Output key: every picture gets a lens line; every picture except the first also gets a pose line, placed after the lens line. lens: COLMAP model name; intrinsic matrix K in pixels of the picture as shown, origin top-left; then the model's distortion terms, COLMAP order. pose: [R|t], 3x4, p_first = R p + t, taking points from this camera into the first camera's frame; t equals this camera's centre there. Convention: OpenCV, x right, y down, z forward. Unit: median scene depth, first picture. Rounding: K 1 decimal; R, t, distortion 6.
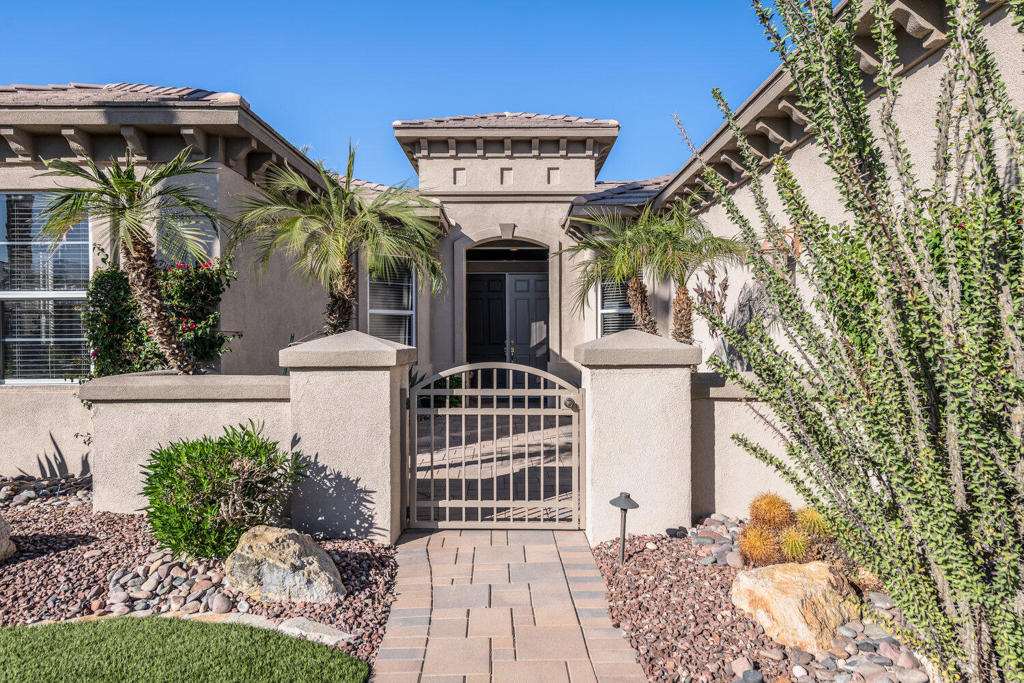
lens RADIAL K [[673.3, 0, 512.0], [0, 673.3, 341.5], [0, 0, 1]] dist [0.080515, 0.000939]
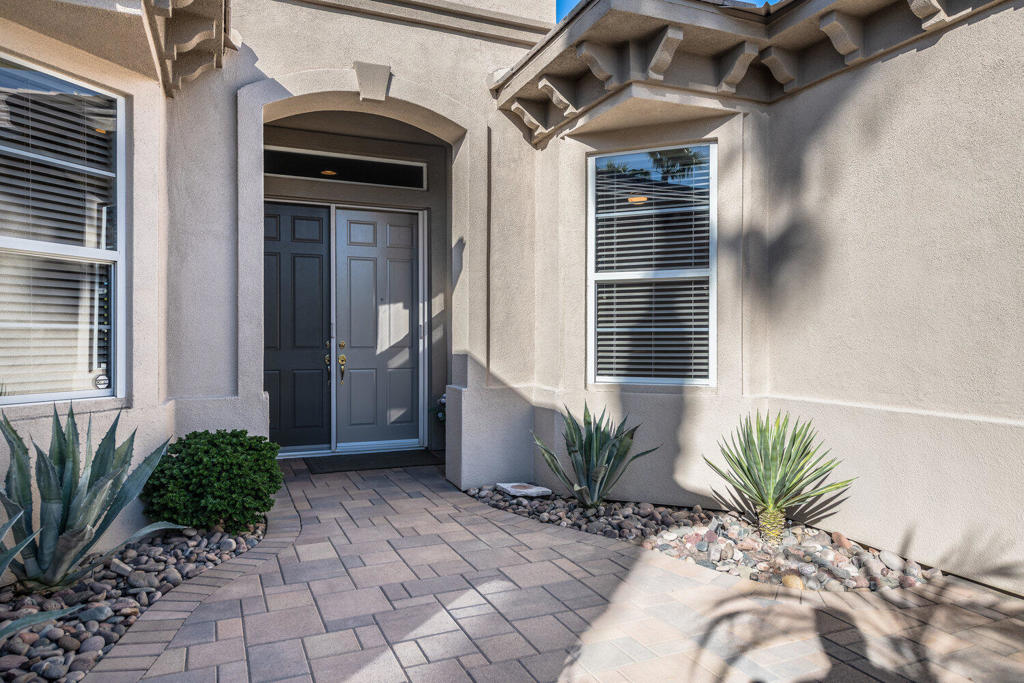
lens RADIAL K [[673.3, 0, 512.0], [0, 673.3, 341.5], [0, 0, 1]] dist [0.080515, 0.000939]
pose [[0.922542, -0.004480, 0.385870, -0.092865], [0.003351, 0.999988, 0.003597, -0.002243], [-0.385881, -0.002025, 0.922546, 0.565628]]
